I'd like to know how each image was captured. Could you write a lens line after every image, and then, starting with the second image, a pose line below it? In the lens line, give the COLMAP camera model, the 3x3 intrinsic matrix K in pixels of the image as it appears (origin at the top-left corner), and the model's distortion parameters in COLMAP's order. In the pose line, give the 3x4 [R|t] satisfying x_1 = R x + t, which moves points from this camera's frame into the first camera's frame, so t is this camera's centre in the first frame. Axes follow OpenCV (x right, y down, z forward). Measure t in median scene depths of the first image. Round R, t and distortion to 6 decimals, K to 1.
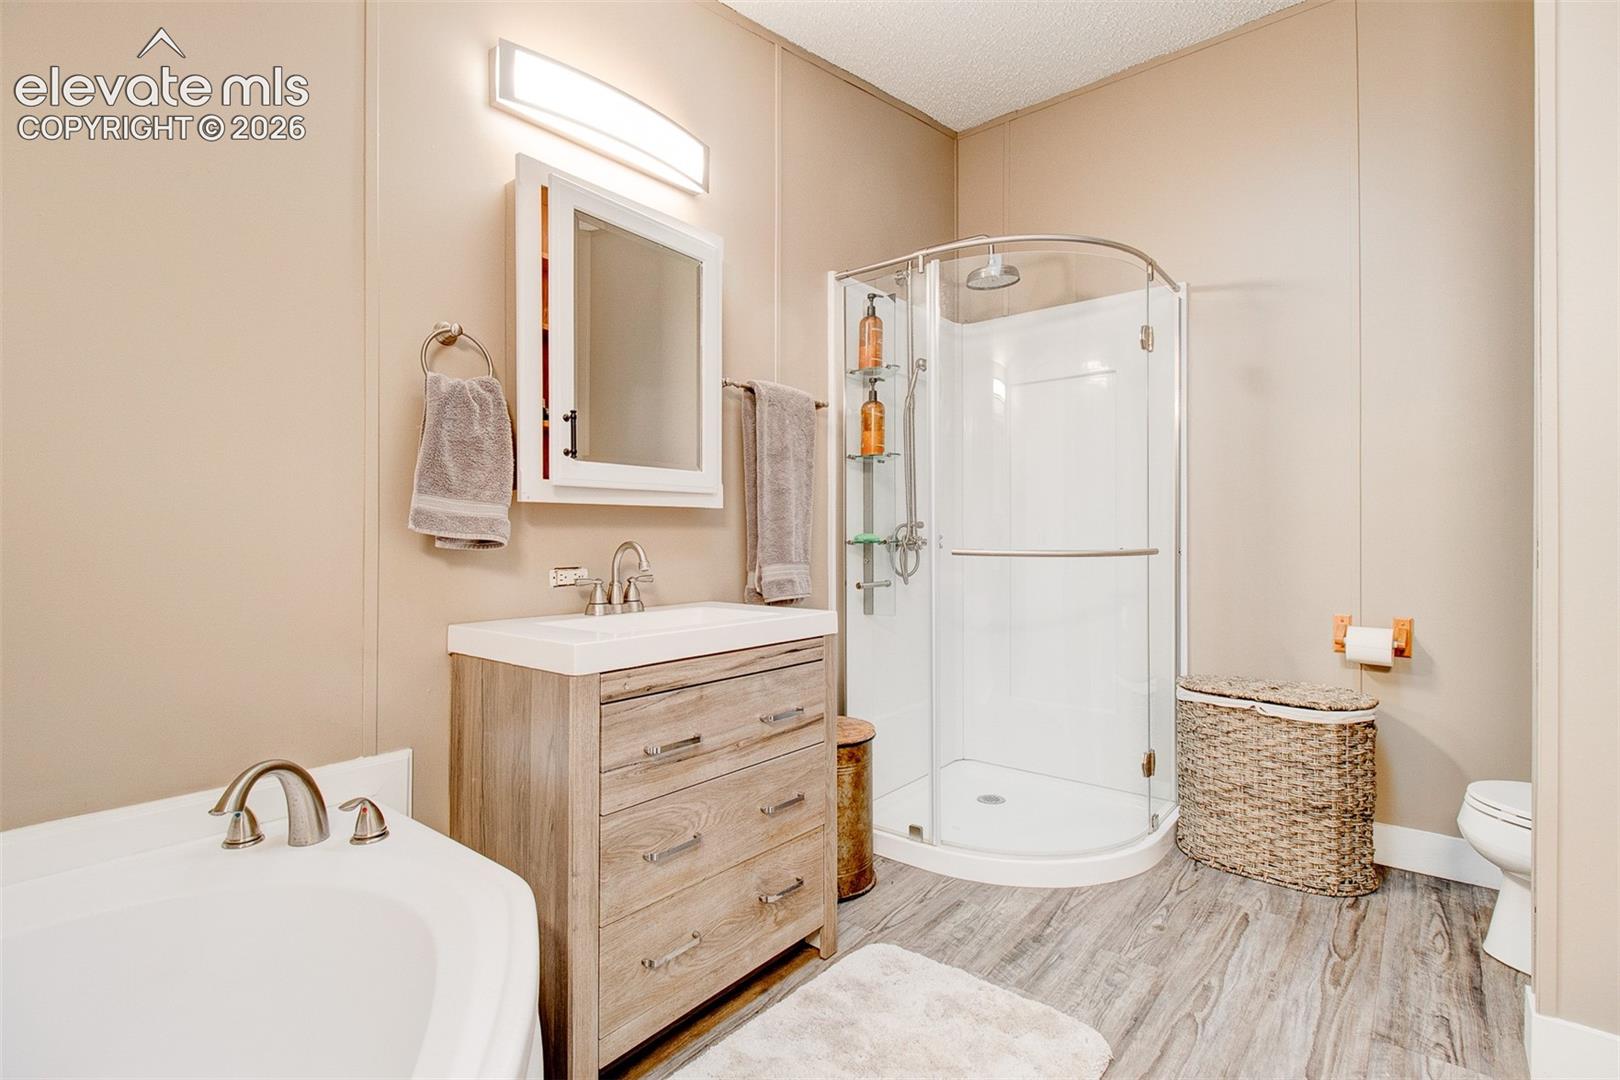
lens RADIAL K [[769.9, 0, 816.6], [0, 769.9, 534.8], [0, 0, 1]] dist [0.018745, 0.000147]
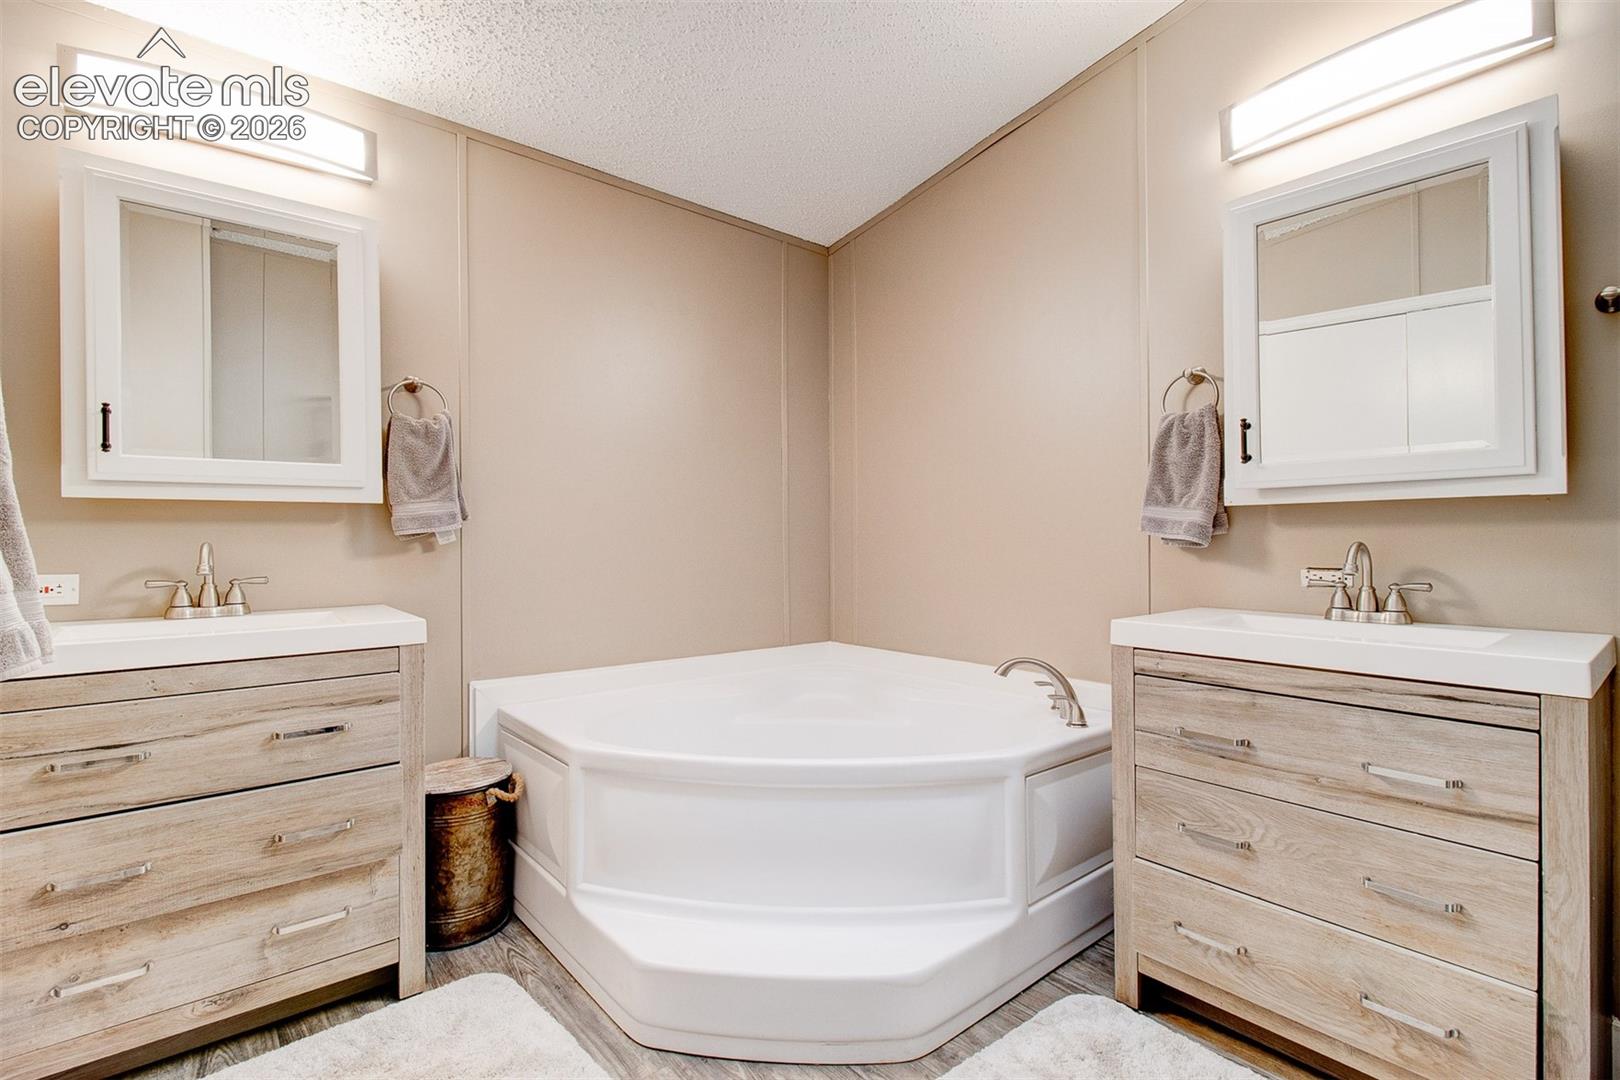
lens RADIAL K [[769.9, 0, 823.7], [0, 769.9, 536.3], [0, 0, 1]] dist [0.018745, 0.000147]
pose [[-0.208388, -0.004465, -0.978036, 0.890248], [0.003783, 0.999978, -0.005371, 0.005548], [0.978039, -0.004819, -0.208367, 0.670733]]
